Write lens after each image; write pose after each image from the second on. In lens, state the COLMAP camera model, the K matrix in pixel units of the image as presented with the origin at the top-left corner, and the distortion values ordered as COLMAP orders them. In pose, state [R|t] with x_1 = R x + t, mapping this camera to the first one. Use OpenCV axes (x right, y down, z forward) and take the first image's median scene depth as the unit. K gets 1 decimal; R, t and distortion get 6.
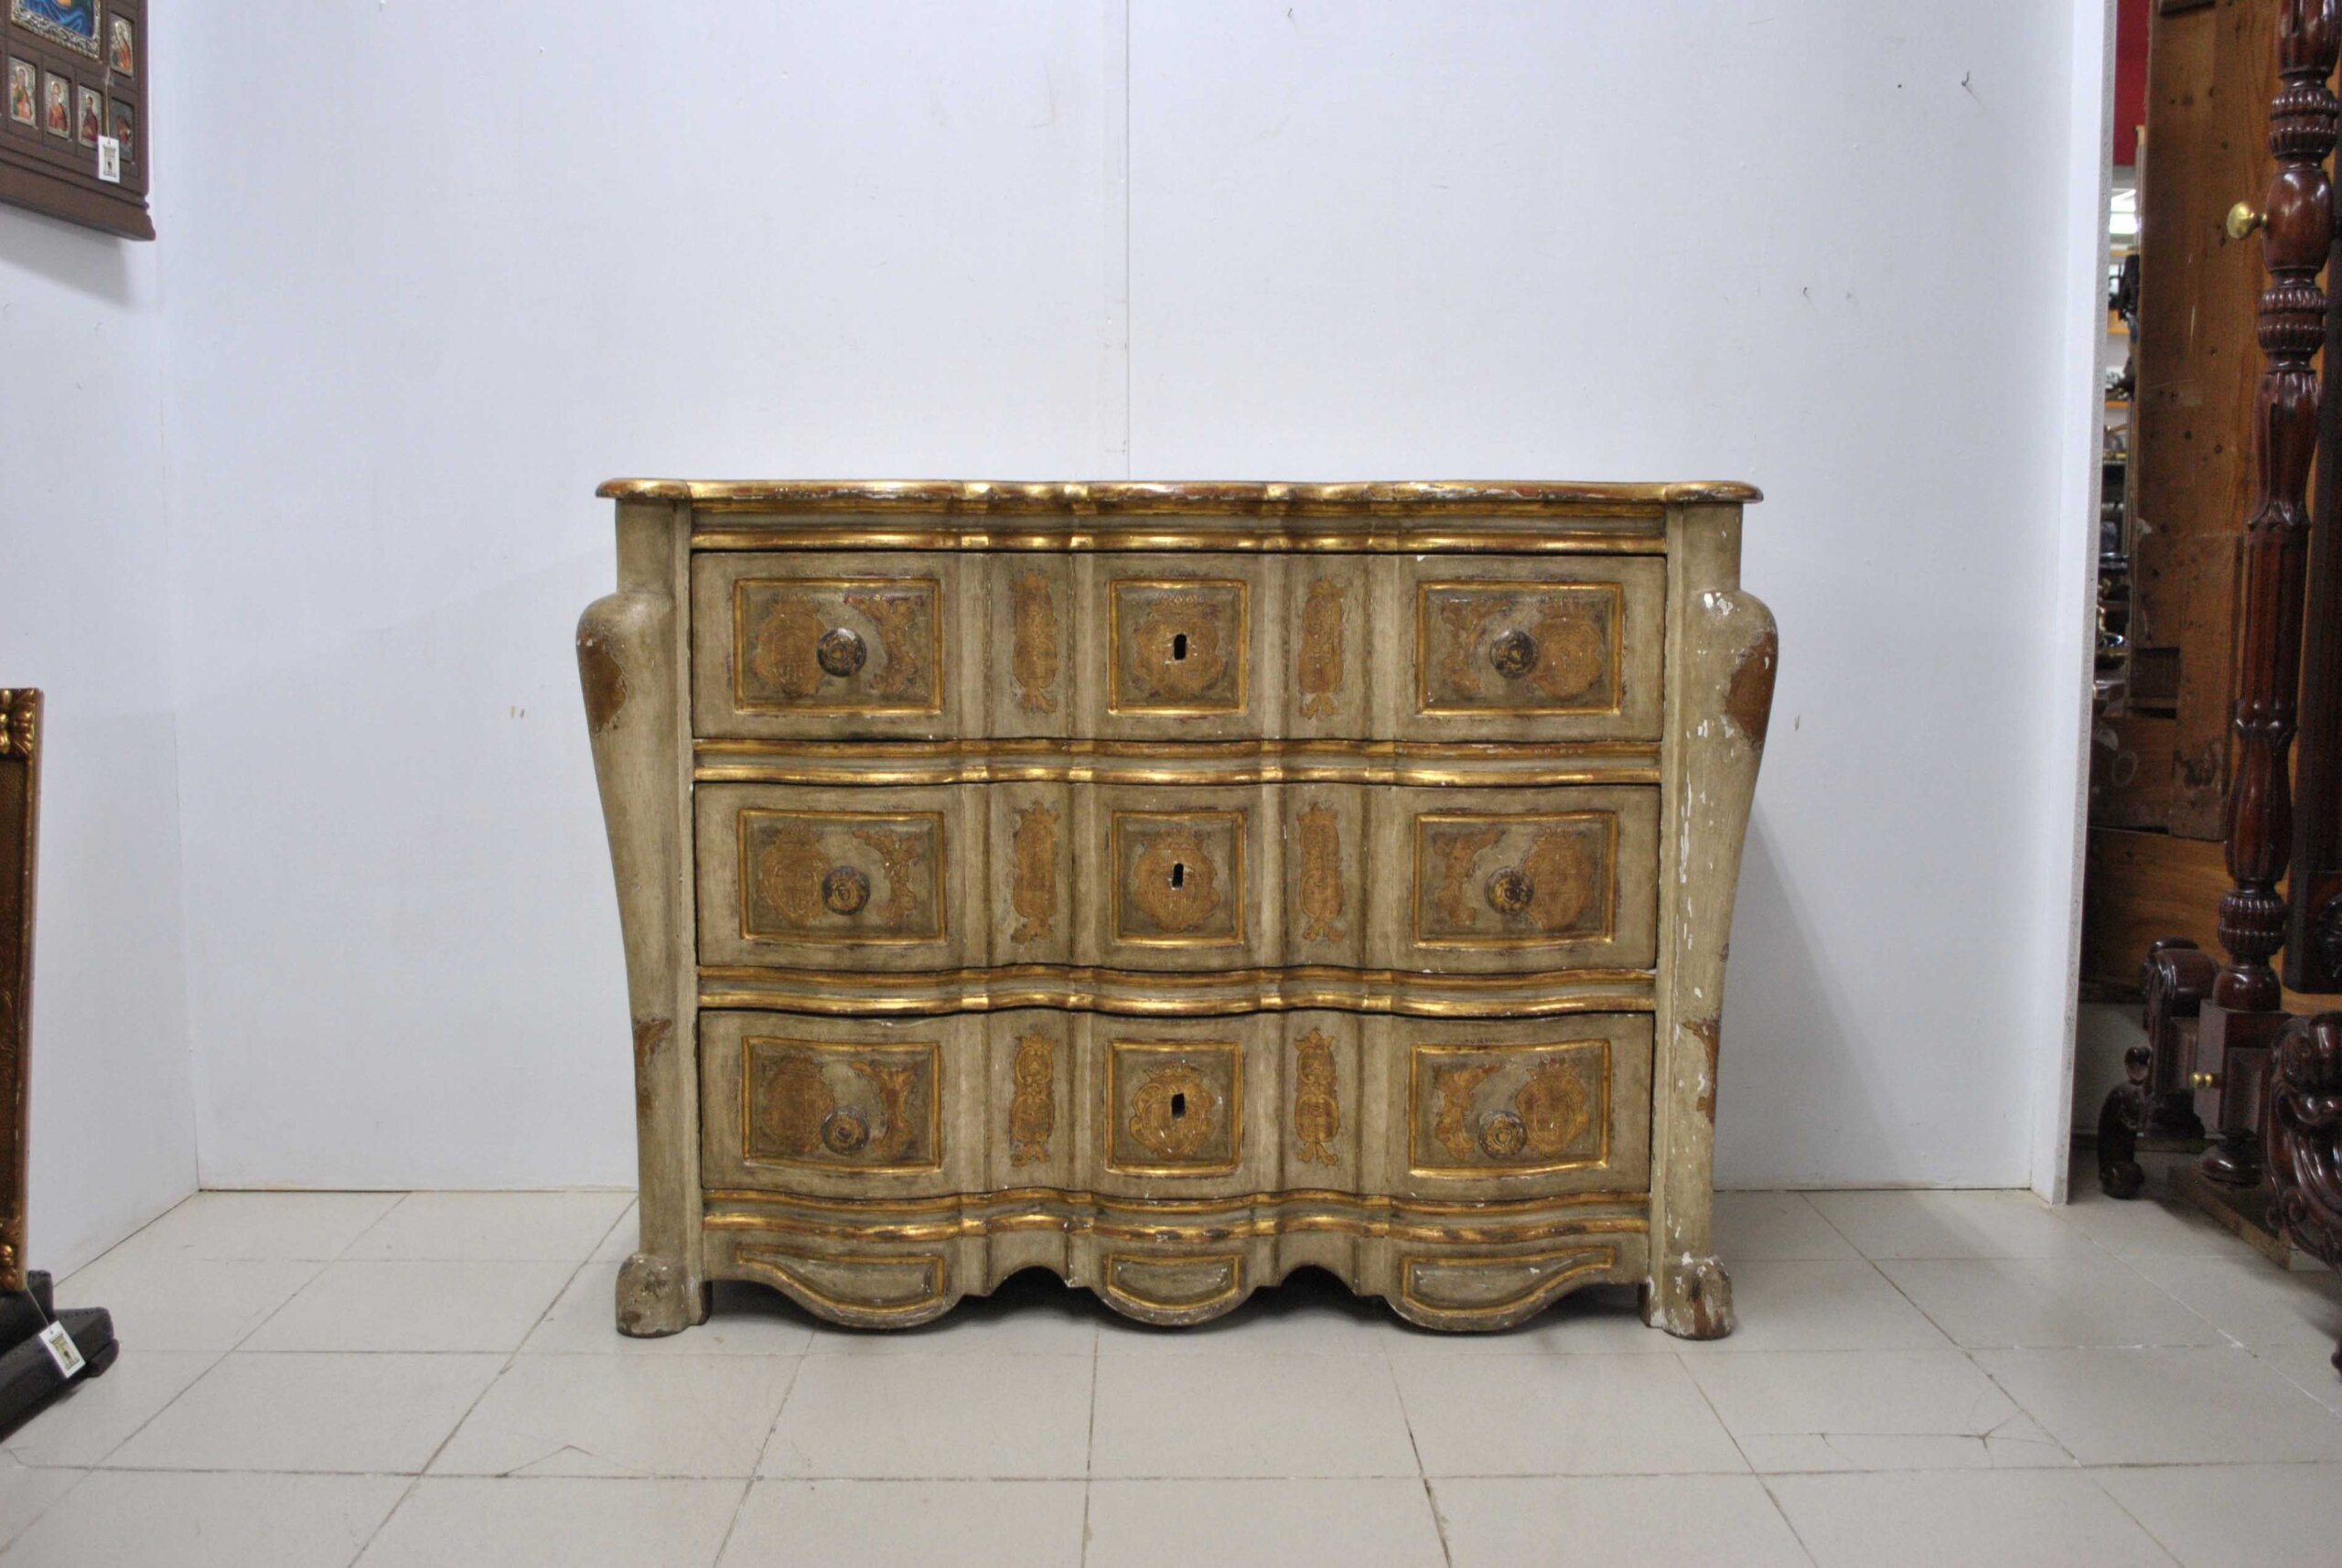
lens RADIAL K [[2206.4, 0, 1156.8], [0, 2206.4, 785.4], [0, 0, 1]] dist [-0.079015, 0.000267]
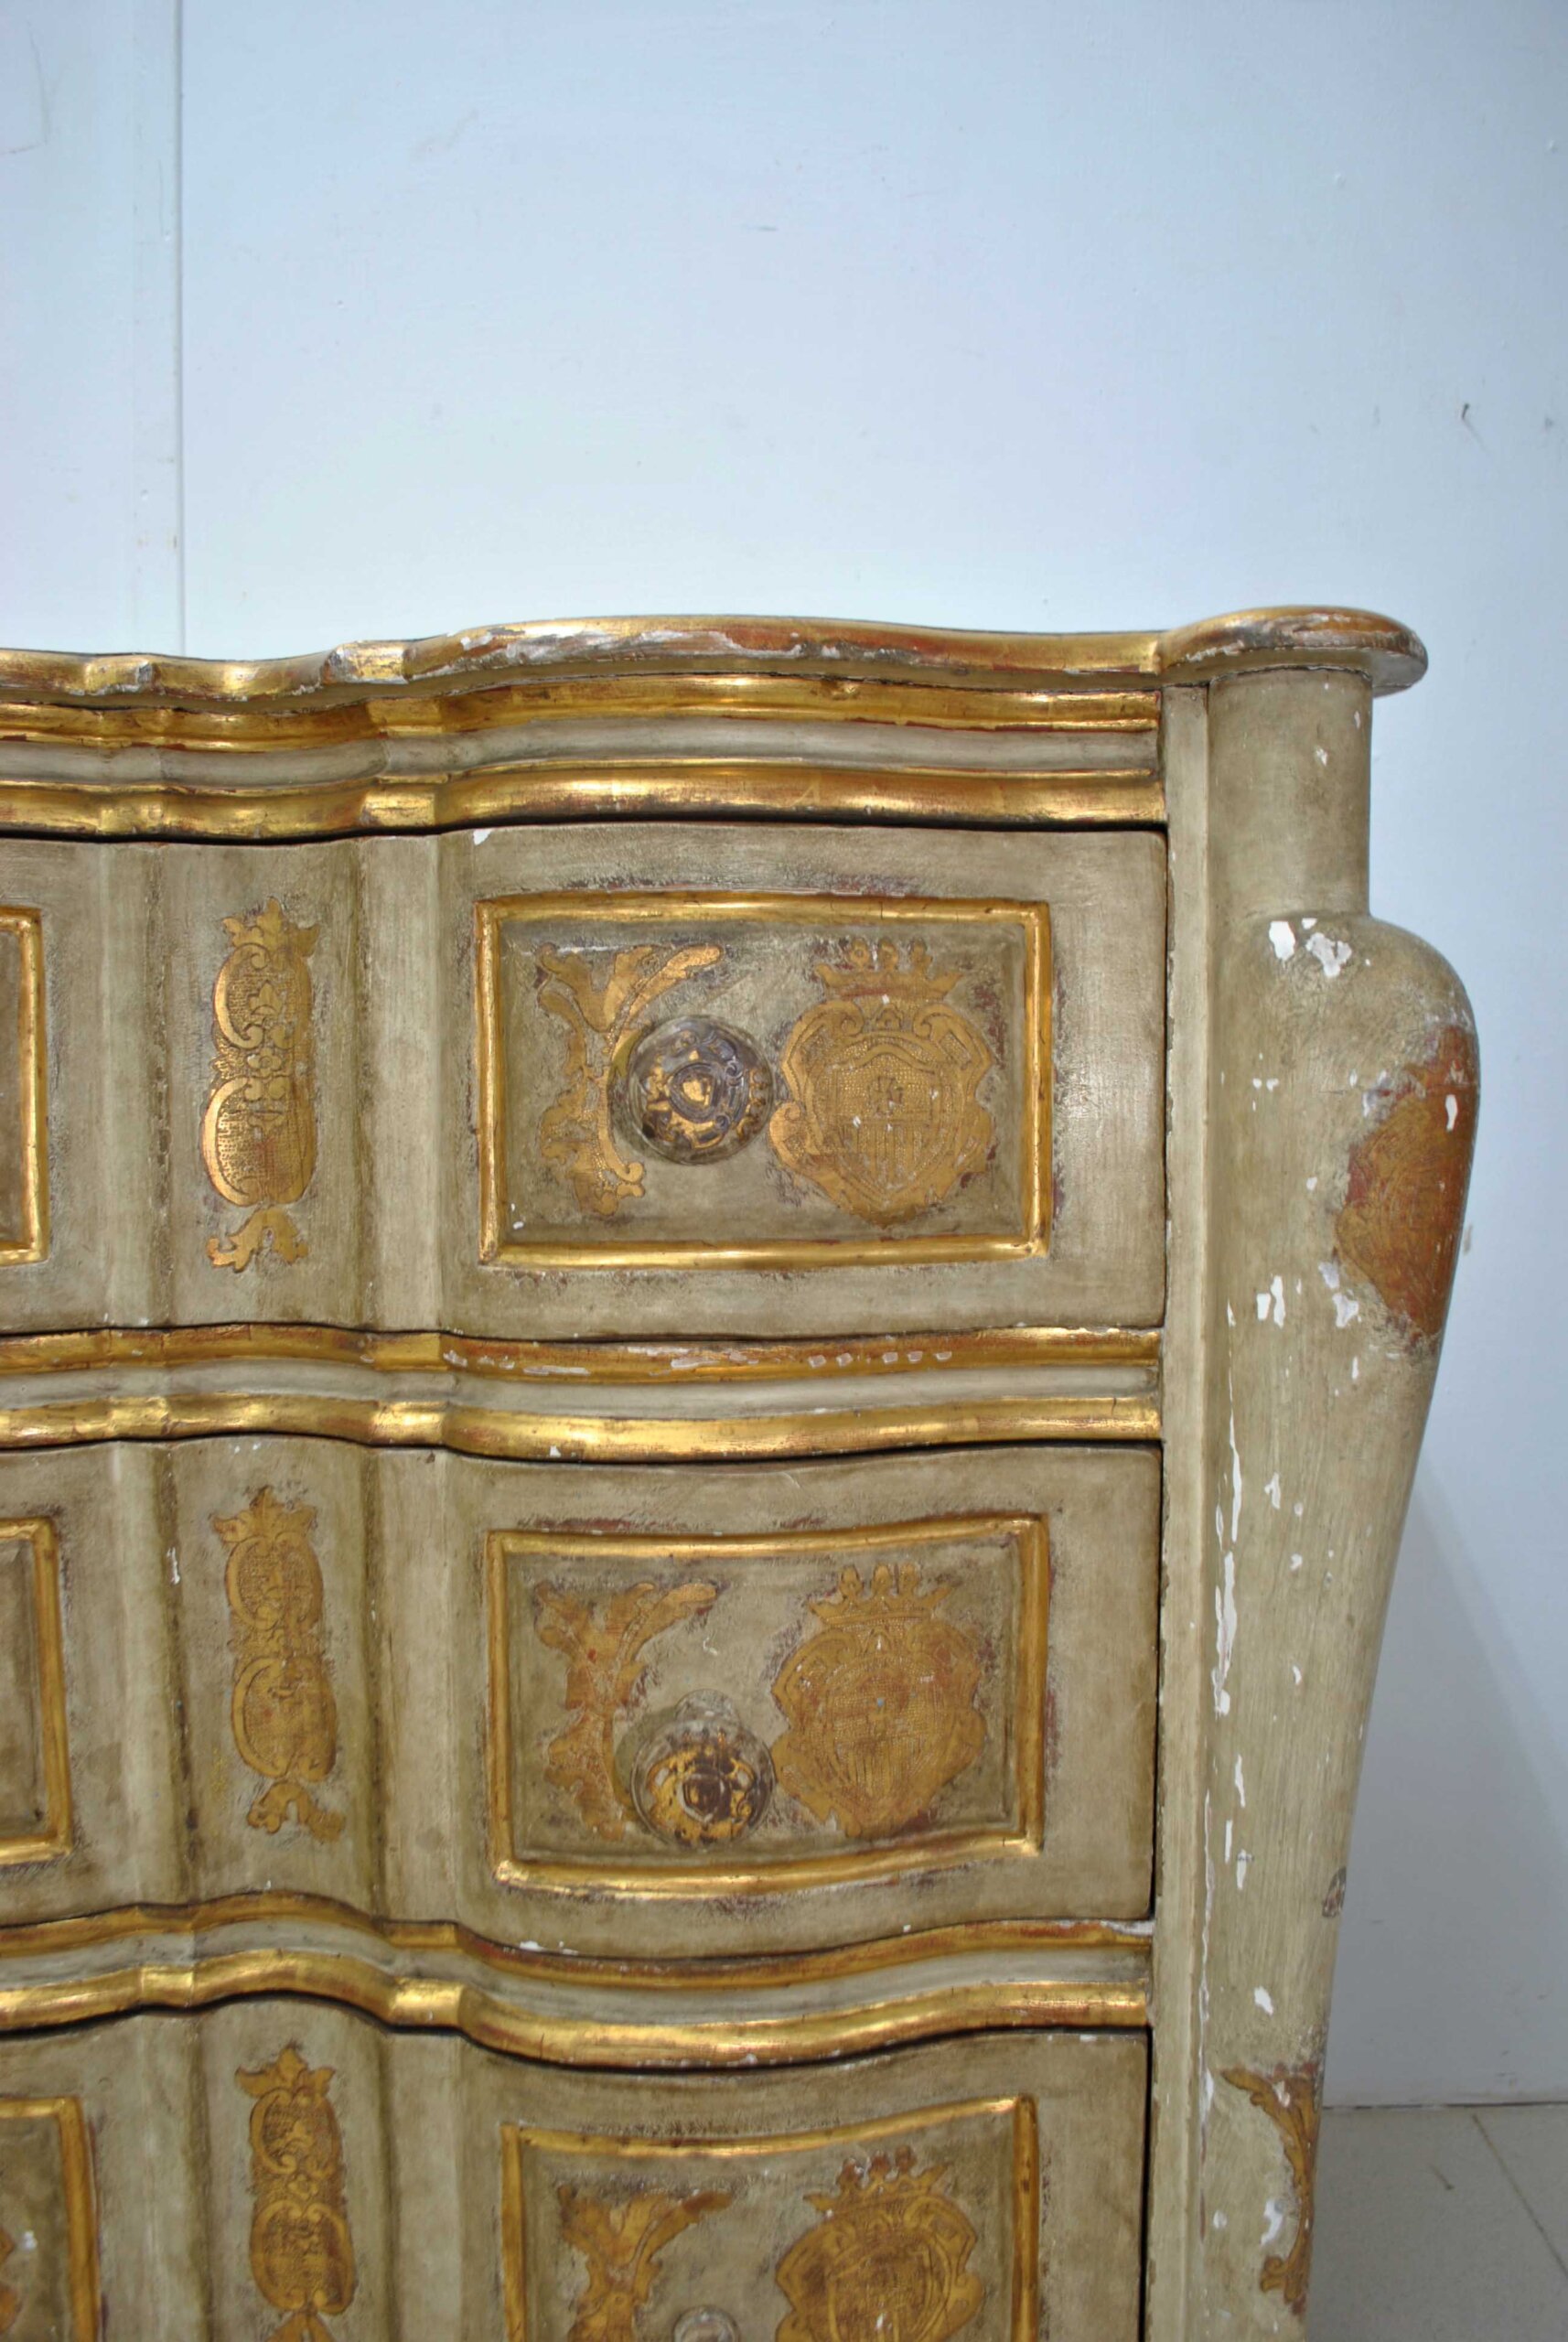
lens RADIAL K [[1834.7, 0, 785.5], [0, 1834.7, 1181.9], [0, 0, 1]] dist [-0.087627, 0.014889]
pose [[0.999499, -0.007730, -0.030706, 0.175323], [0.006751, 0.999470, -0.031857, -0.035213], [0.030936, 0.031634, 0.999021, 0.686328]]
